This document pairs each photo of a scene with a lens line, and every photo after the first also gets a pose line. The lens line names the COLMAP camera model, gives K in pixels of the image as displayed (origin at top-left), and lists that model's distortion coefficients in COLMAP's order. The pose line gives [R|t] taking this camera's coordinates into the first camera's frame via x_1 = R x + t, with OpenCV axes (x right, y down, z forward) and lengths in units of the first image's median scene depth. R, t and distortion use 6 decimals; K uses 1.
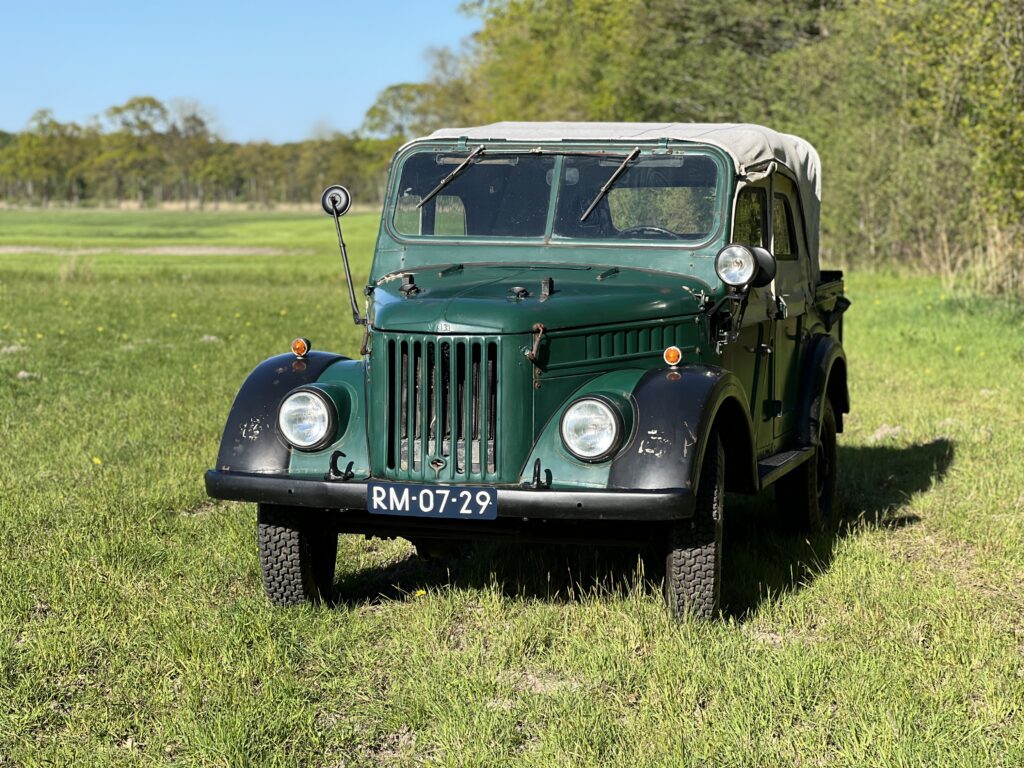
lens RADIAL K [[2318.8, 0, 514.0], [0, 2318.8, 383.0], [0, 0, 1]] dist [-0.151604, 0.000000]
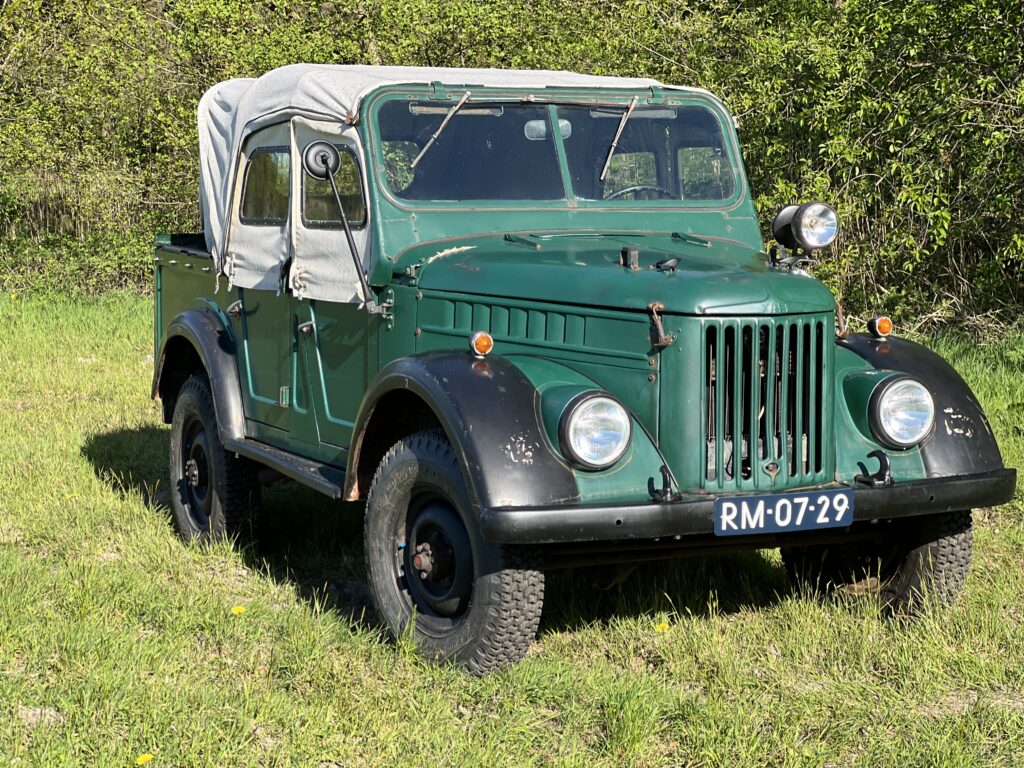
lens RADIAL K [[2318.8, 0, 511.1], [0, 2318.8, 383.7], [0, 0, 1]] dist [-0.151604, 0.000000]
pose [[0.750271, -0.071728, 0.657228, -0.653874], [0.060790, 0.997371, 0.039454, -0.034930], [-0.658329, 0.010352, 0.752659, 0.425648]]
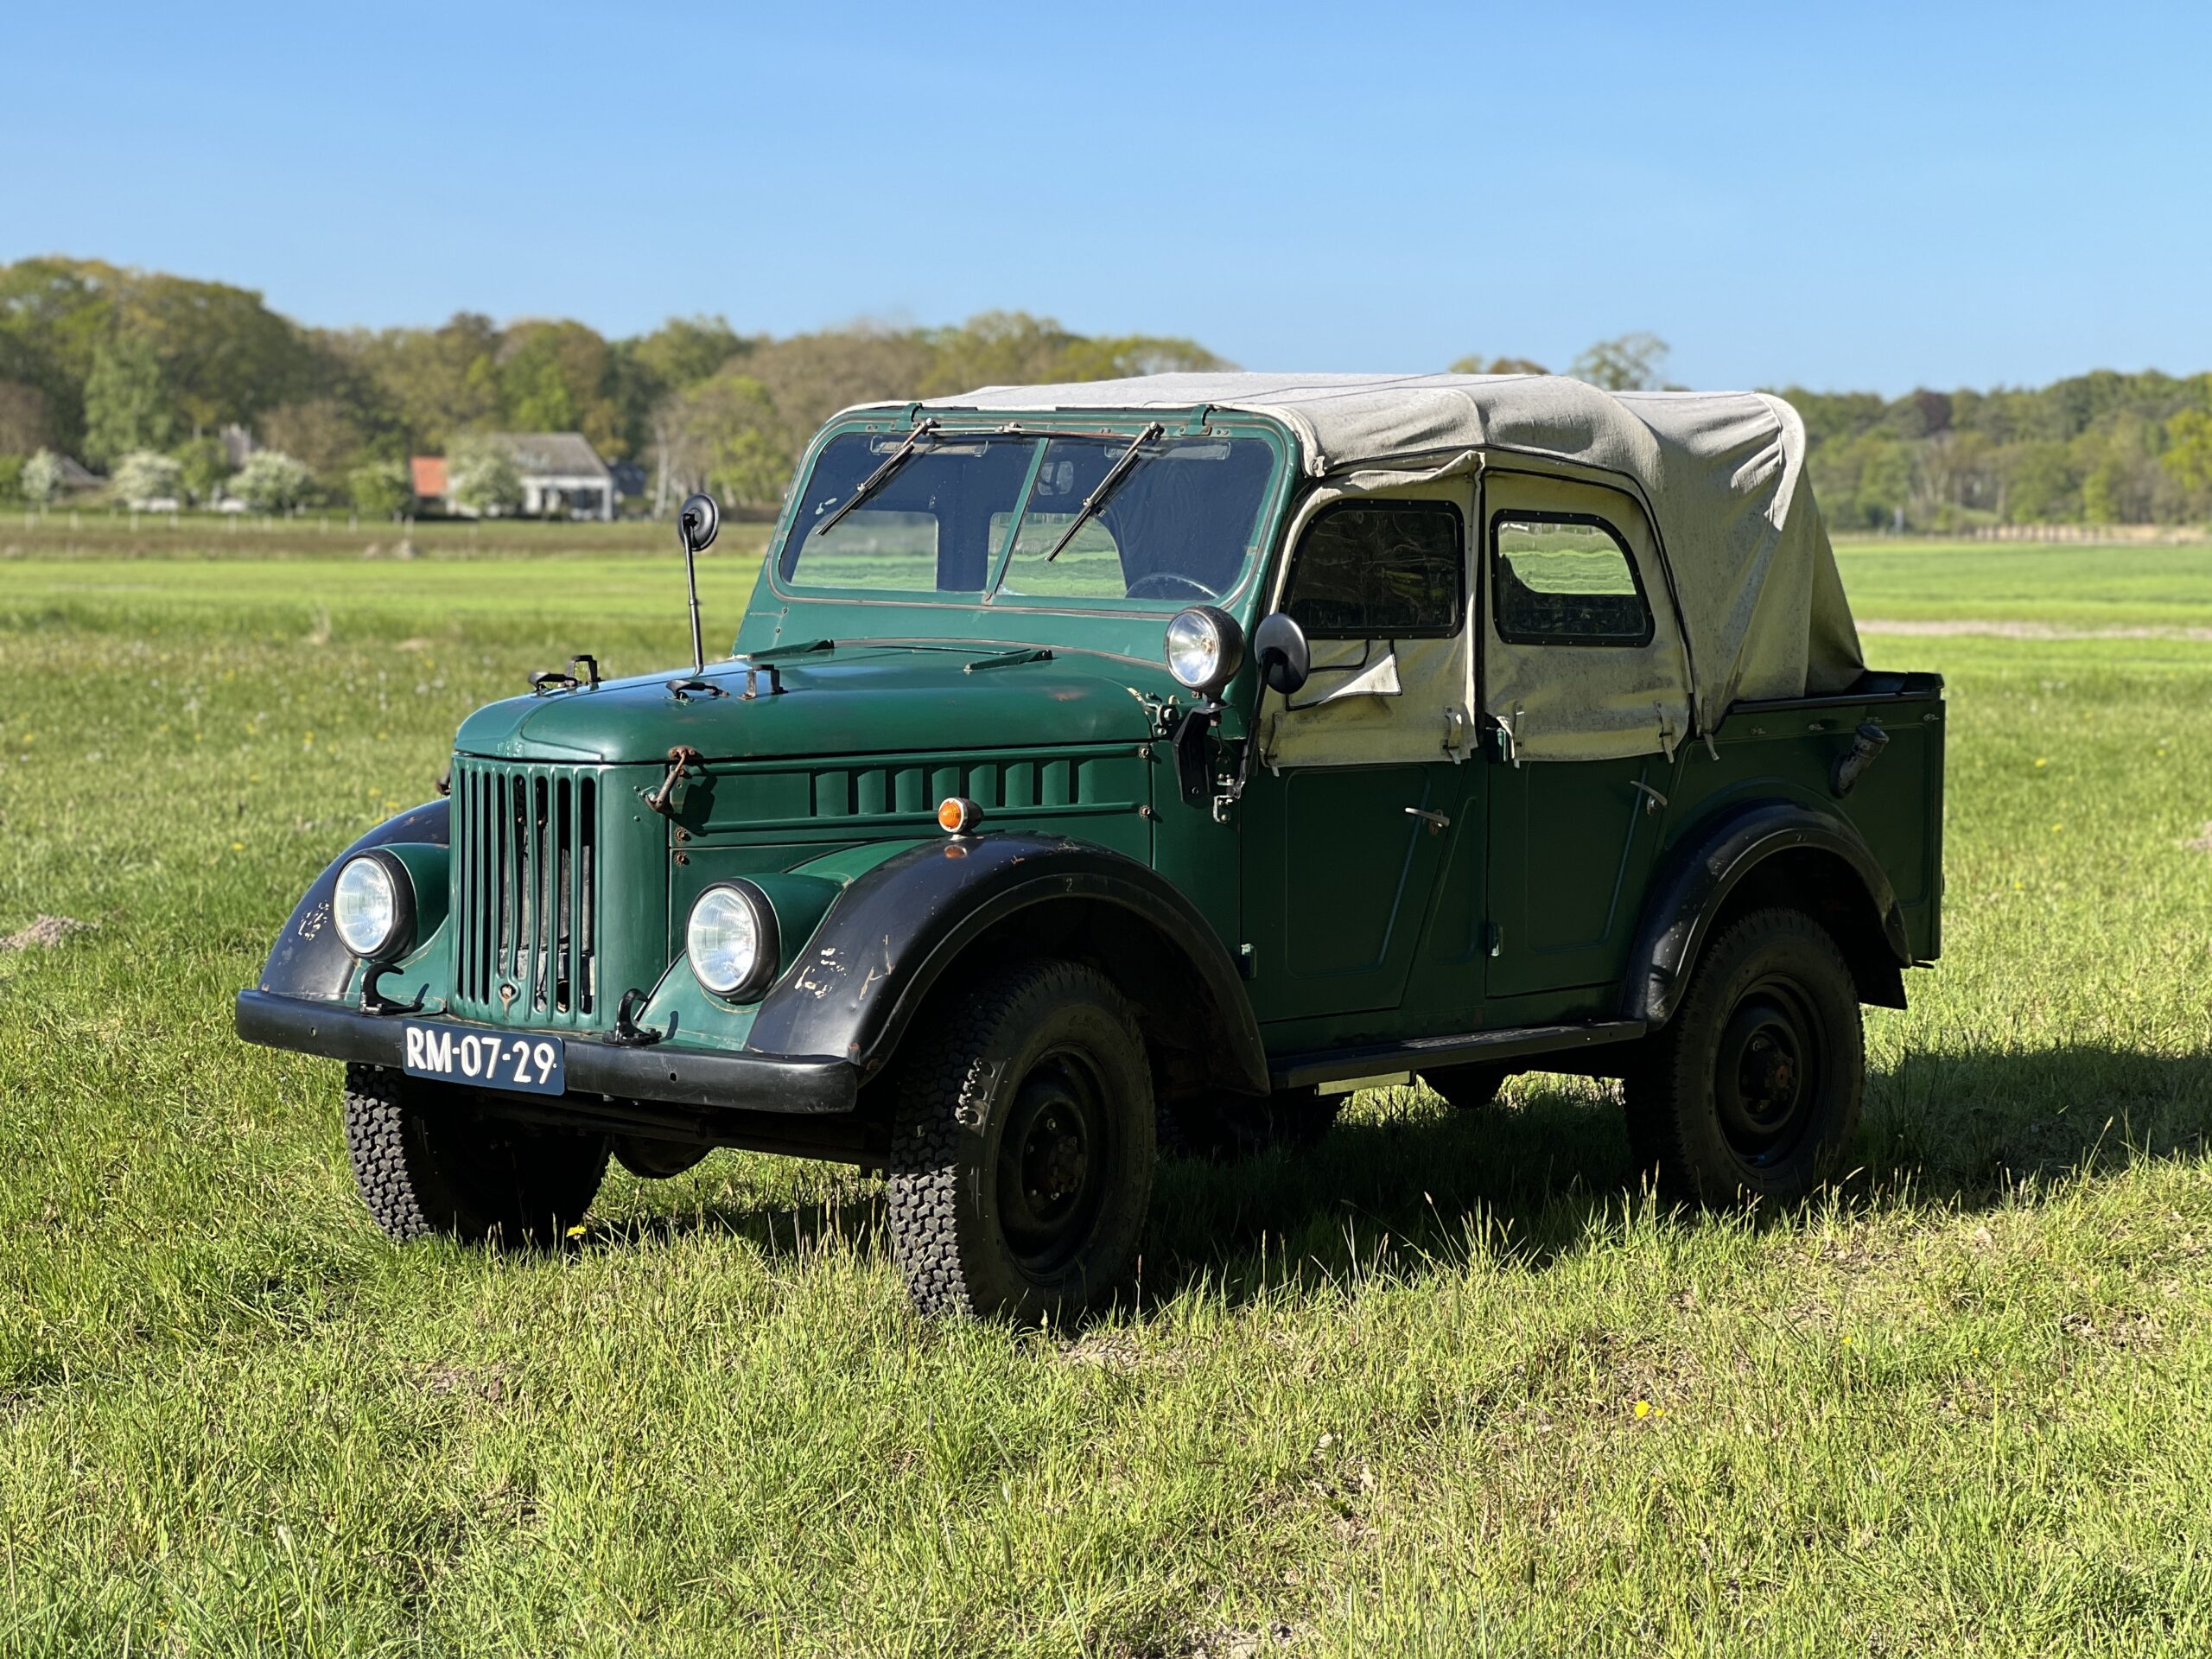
lens RADIAL K [[5009.0, 0, 1102.5], [0, 5009.0, 827.1], [0, 0, 1]] dist [-0.151604, 0.000000]
pose [[0.905623, 0.033350, -0.422770, 0.601740], [-0.040964, 0.999121, -0.008935, -0.000024], [0.422100, 0.025410, 0.906193, -0.031204]]
